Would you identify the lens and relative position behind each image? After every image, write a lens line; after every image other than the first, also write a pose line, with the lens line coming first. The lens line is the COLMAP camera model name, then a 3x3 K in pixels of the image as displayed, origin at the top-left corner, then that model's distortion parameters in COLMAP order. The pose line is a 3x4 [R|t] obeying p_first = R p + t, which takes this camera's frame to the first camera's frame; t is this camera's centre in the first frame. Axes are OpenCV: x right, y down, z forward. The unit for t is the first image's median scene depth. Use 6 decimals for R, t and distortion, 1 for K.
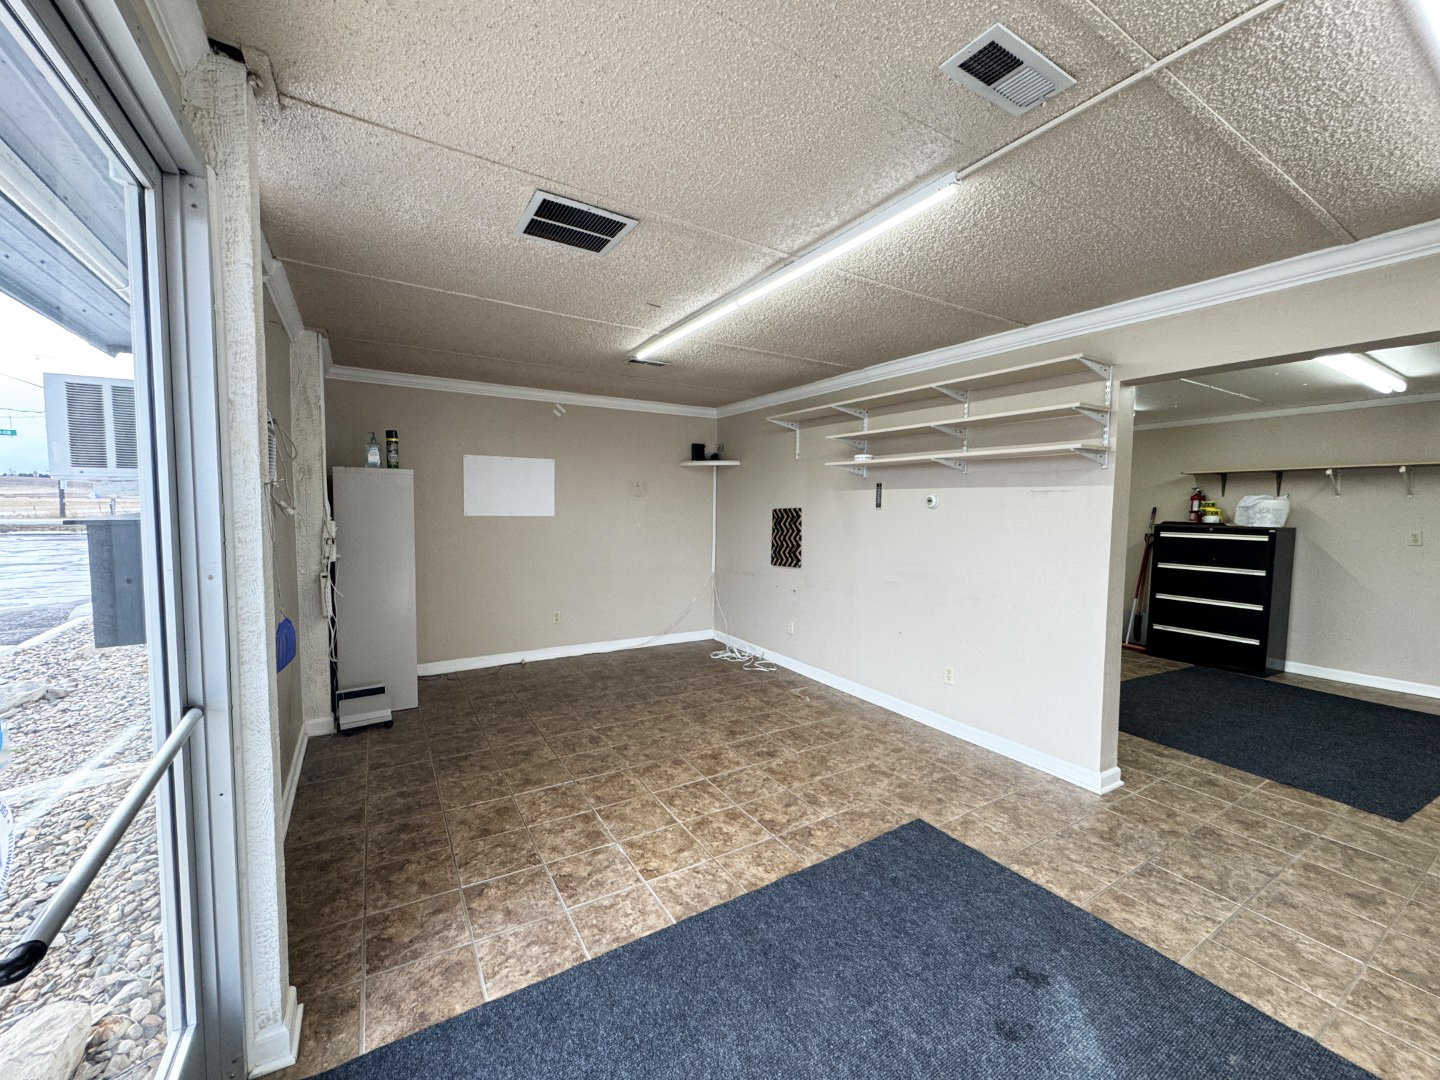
lens RADIAL K [[576.3, 0, 719.2], [0, 576.3, 541.7], [0, 0, 1]] dist [-0.006231, 0.000402]
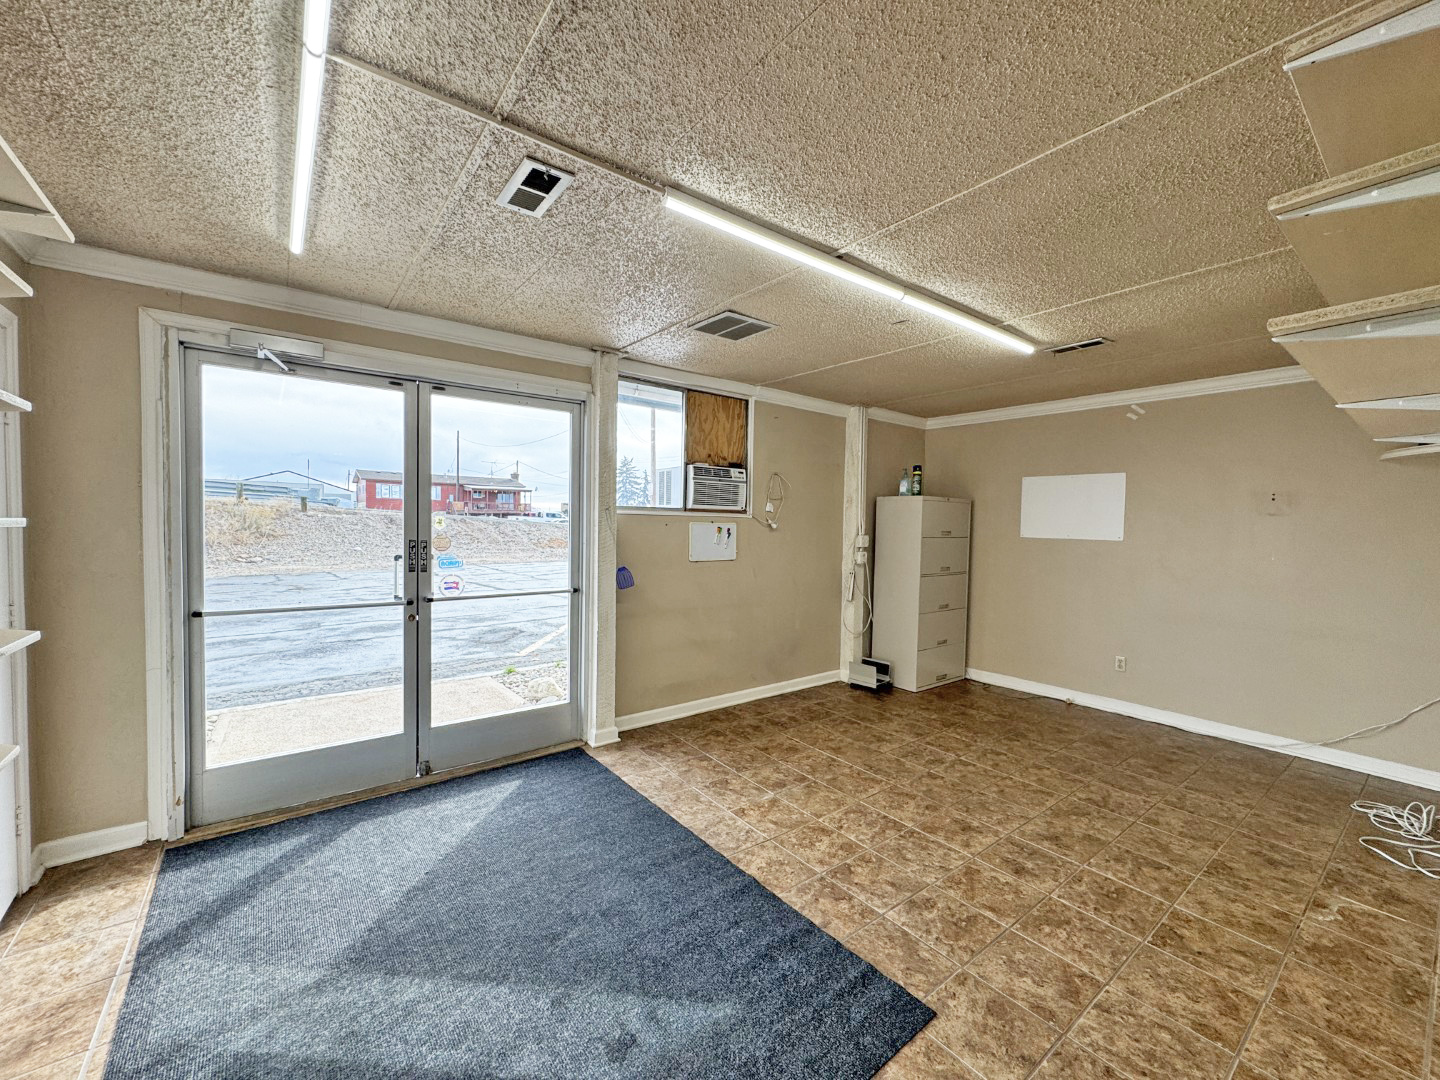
lens RADIAL K [[576.3, 0, 717.9], [0, 576.3, 541.4], [0, 0, 1]] dist [-0.006231, 0.000402]
pose [[0.098939, 0.024702, -0.994787, 0.758077], [-0.079722, 0.996675, 0.016820, -0.017488], [0.991895, 0.077642, 0.100579, 0.537893]]
